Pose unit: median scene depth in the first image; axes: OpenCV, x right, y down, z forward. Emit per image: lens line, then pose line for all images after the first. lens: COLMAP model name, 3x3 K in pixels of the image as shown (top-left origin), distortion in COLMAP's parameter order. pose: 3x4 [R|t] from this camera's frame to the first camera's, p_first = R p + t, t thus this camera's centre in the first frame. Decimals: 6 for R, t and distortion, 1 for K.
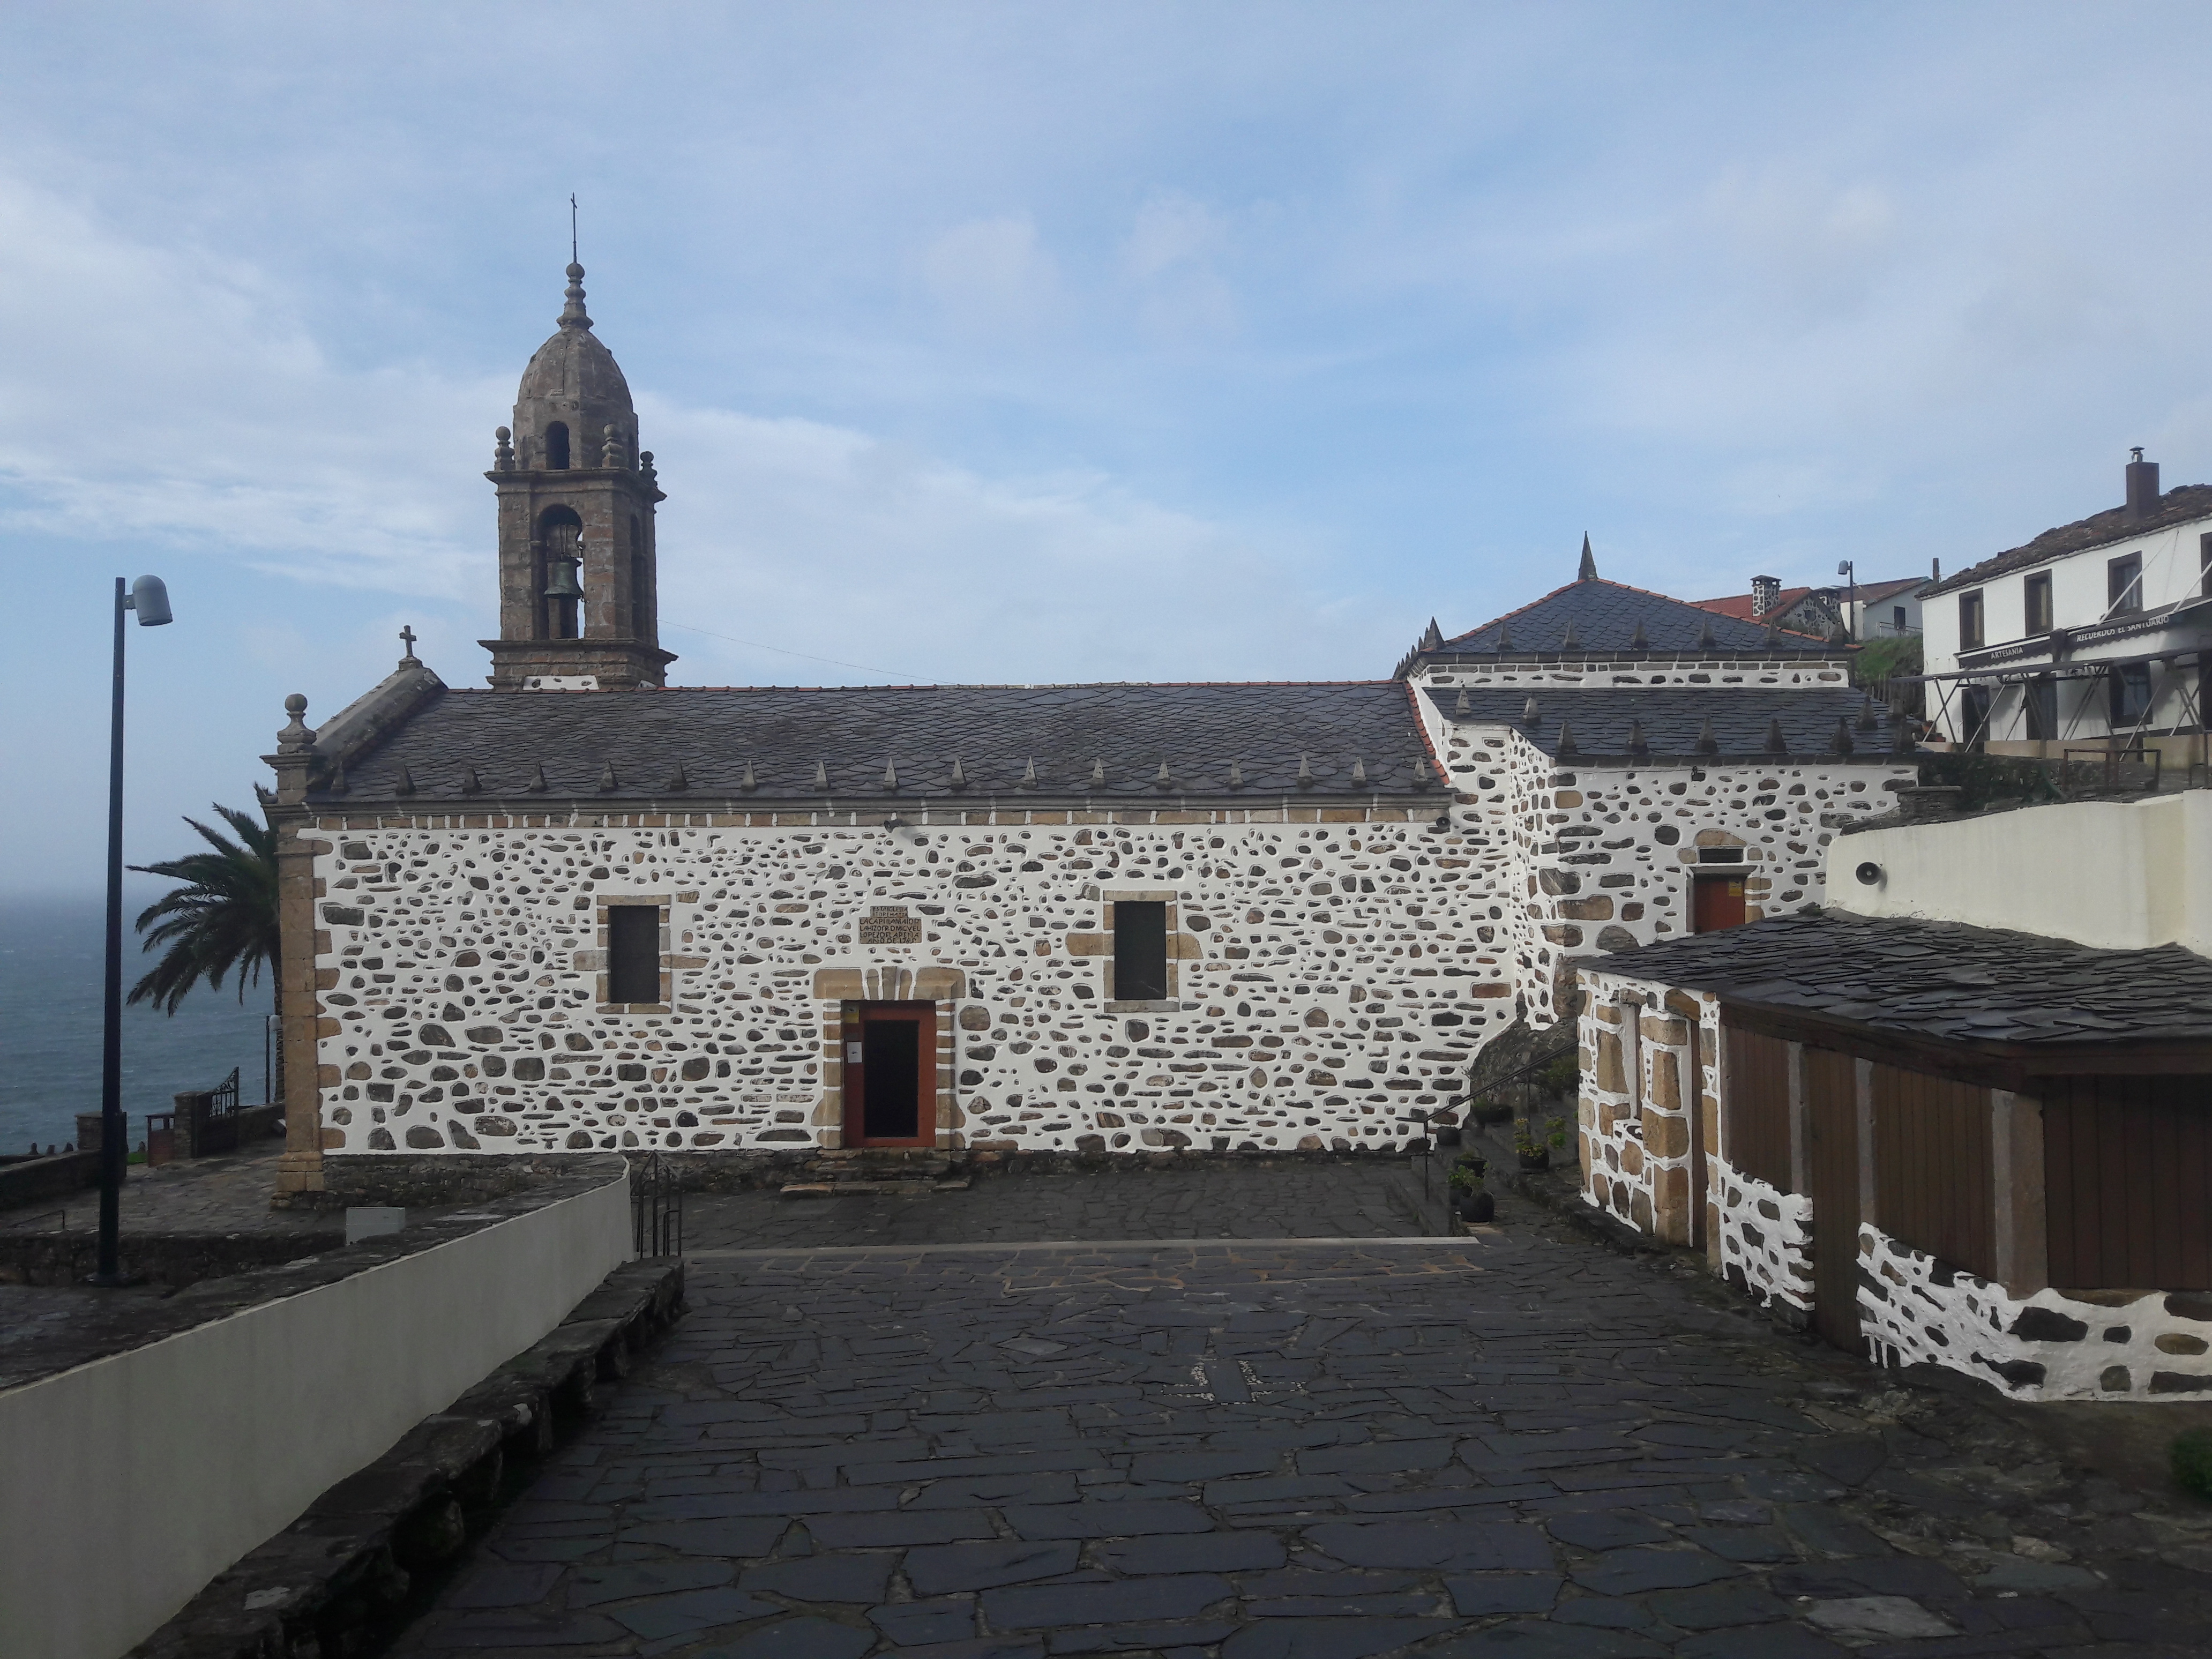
lens RADIAL K [[1797.6, 0, 1106.0], [0, 1797.6, 829.5], [0, 0, 1]] dist [0.248965, -0.759758]
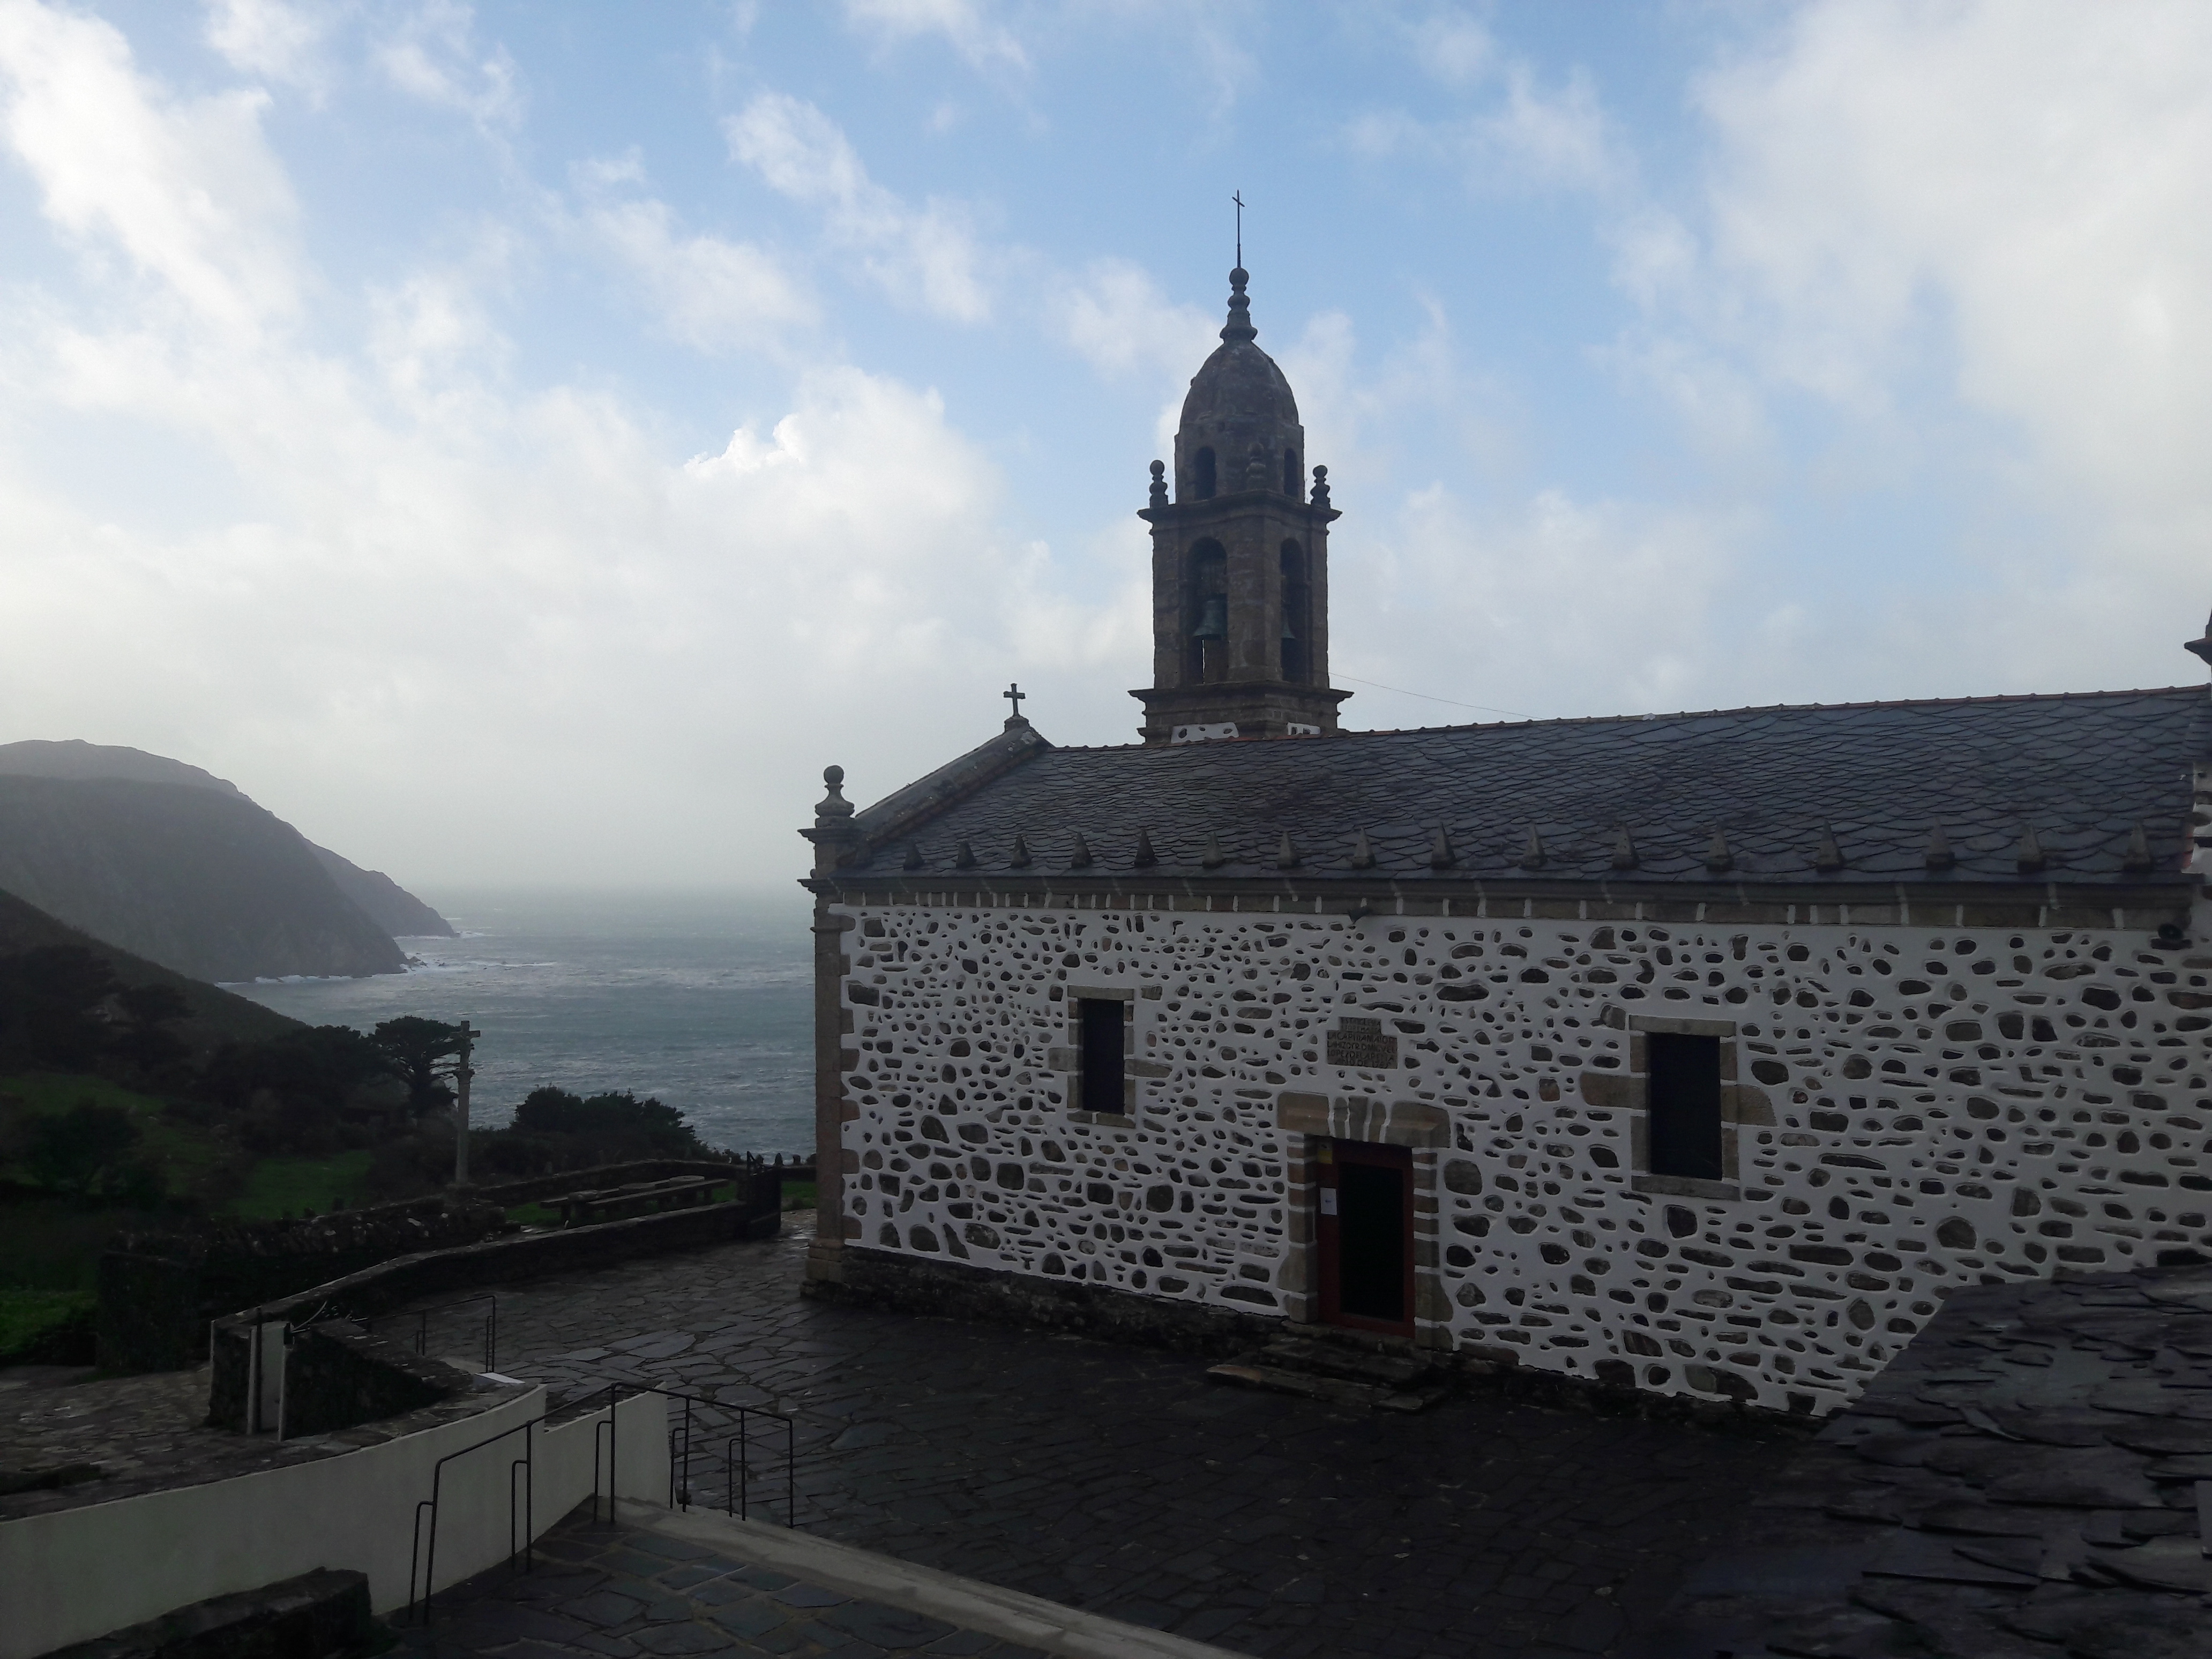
lens RADIAL K [[1797.6, 0, 1106.0], [0, 1797.6, 829.5], [0, 0, 1]] dist [0.248965, -0.759758]
pose [[0.825442, -0.005907, -0.564456, 0.230241], [0.004548, 0.999982, -0.003815, -0.036285], [0.564469, 0.000582, 0.825454, 0.293367]]
